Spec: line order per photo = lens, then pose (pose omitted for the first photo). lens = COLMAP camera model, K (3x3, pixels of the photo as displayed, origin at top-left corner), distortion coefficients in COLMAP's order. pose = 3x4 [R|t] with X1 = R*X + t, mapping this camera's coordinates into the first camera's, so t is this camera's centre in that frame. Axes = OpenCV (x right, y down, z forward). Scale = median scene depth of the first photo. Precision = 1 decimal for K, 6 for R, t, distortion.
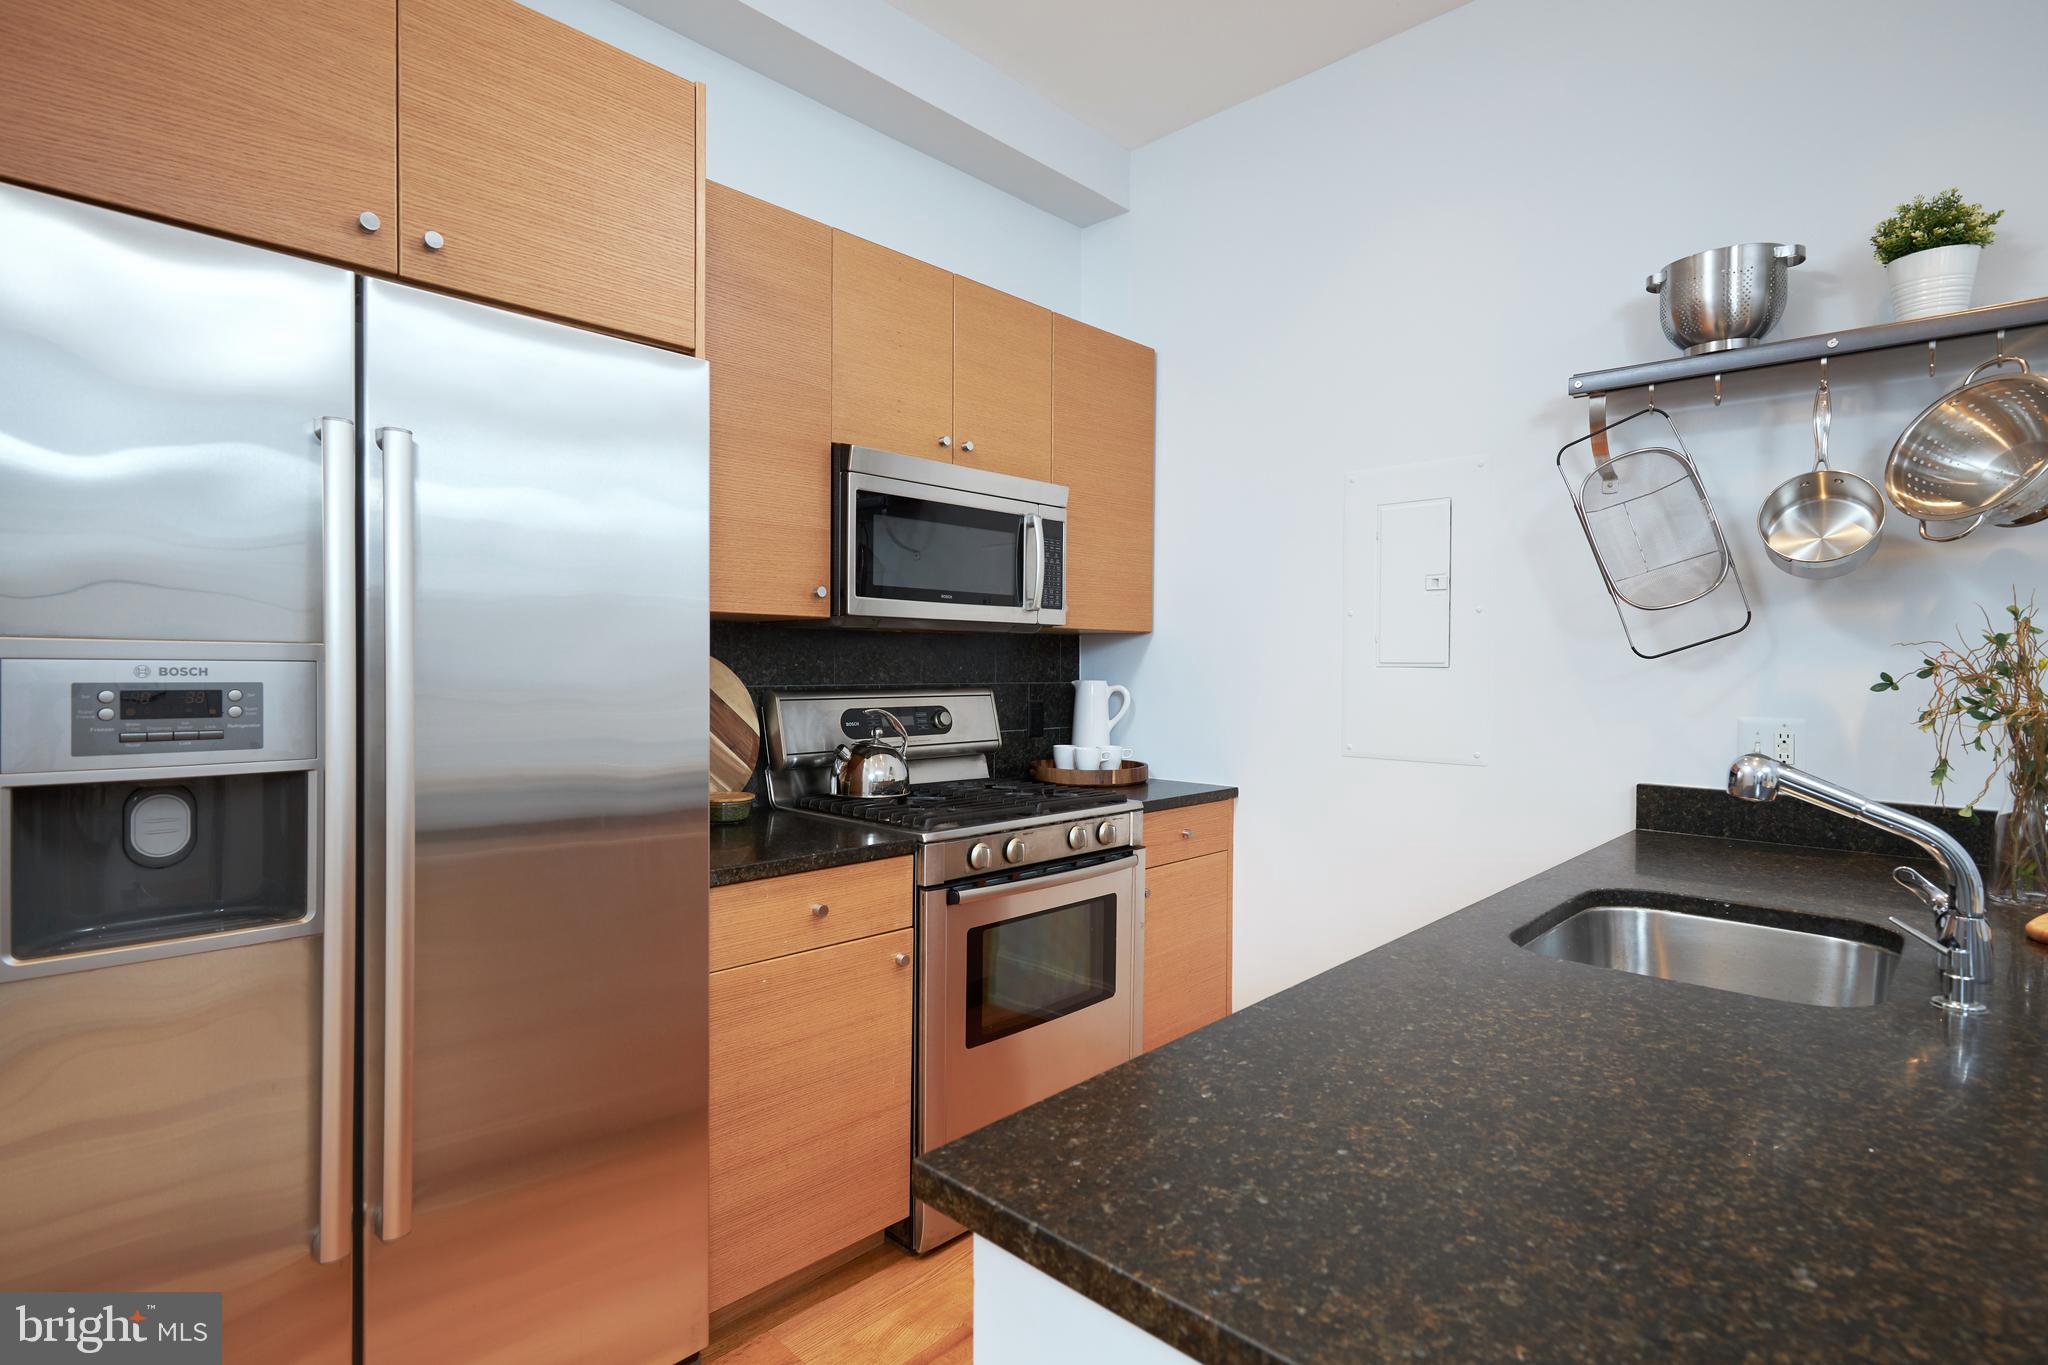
lens RADIAL K [[1013.2, 0, 1033.2], [0, 1013.2, 678.5], [0, 0, 1]] dist [0.002095, -0.000035]
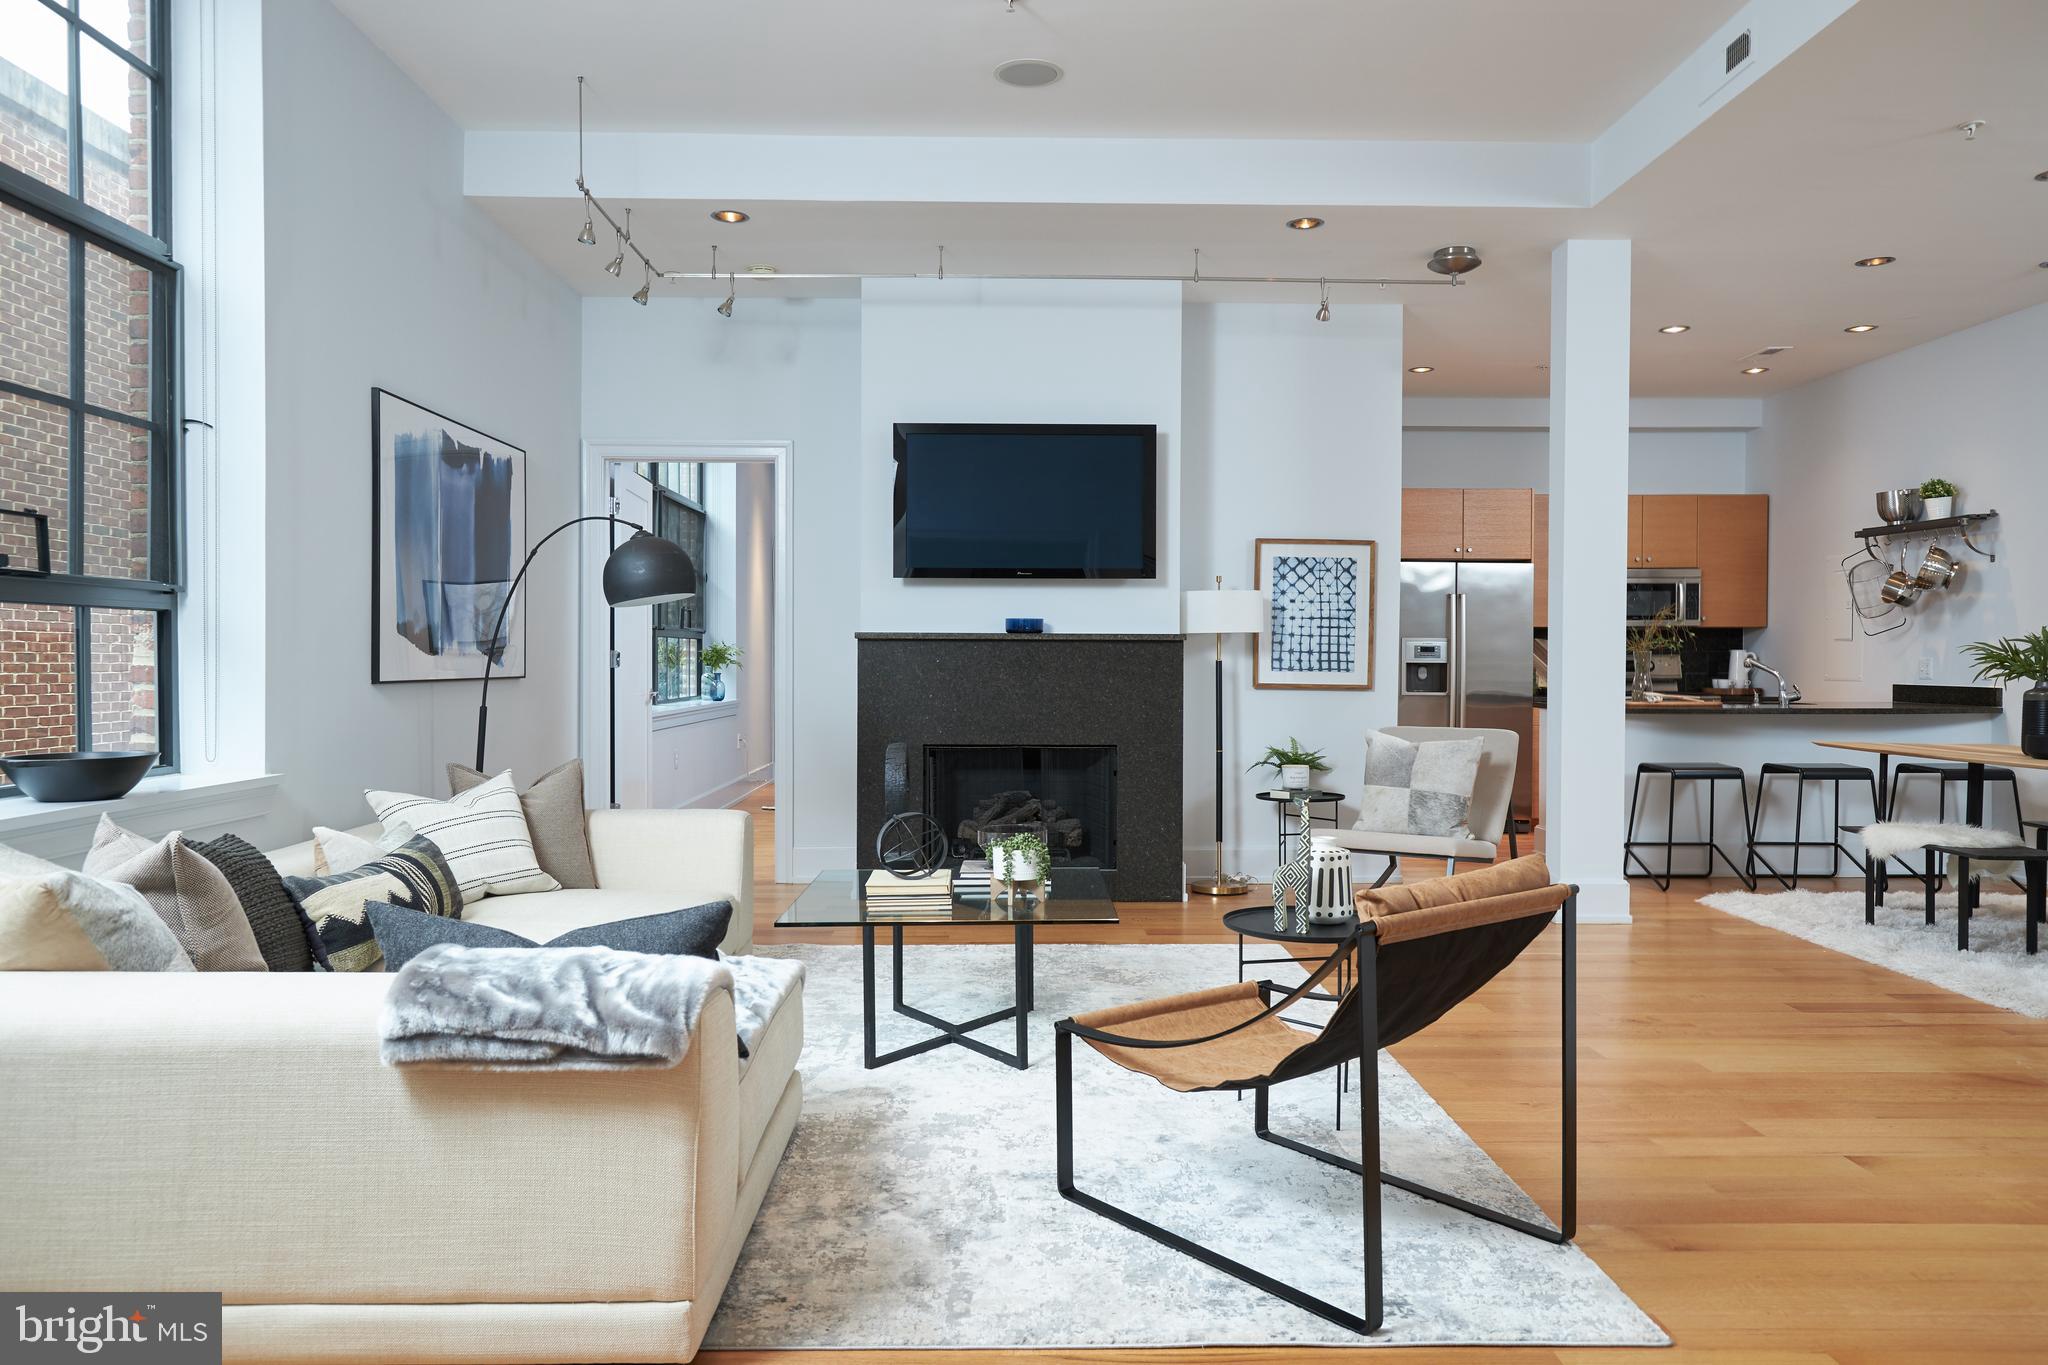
lens RADIAL K [[1374.9, 0, 1022.5], [0, 1374.9, 681.5], [0, 0, 1]] dist [-0.004183, 0.004124]
pose [[0.694810, 0.006645, -0.719162, 1.588601], [-0.007785, 0.999968, 0.001719, 0.109131], [0.719151, 0.004404, 0.694840, -3.059805]]
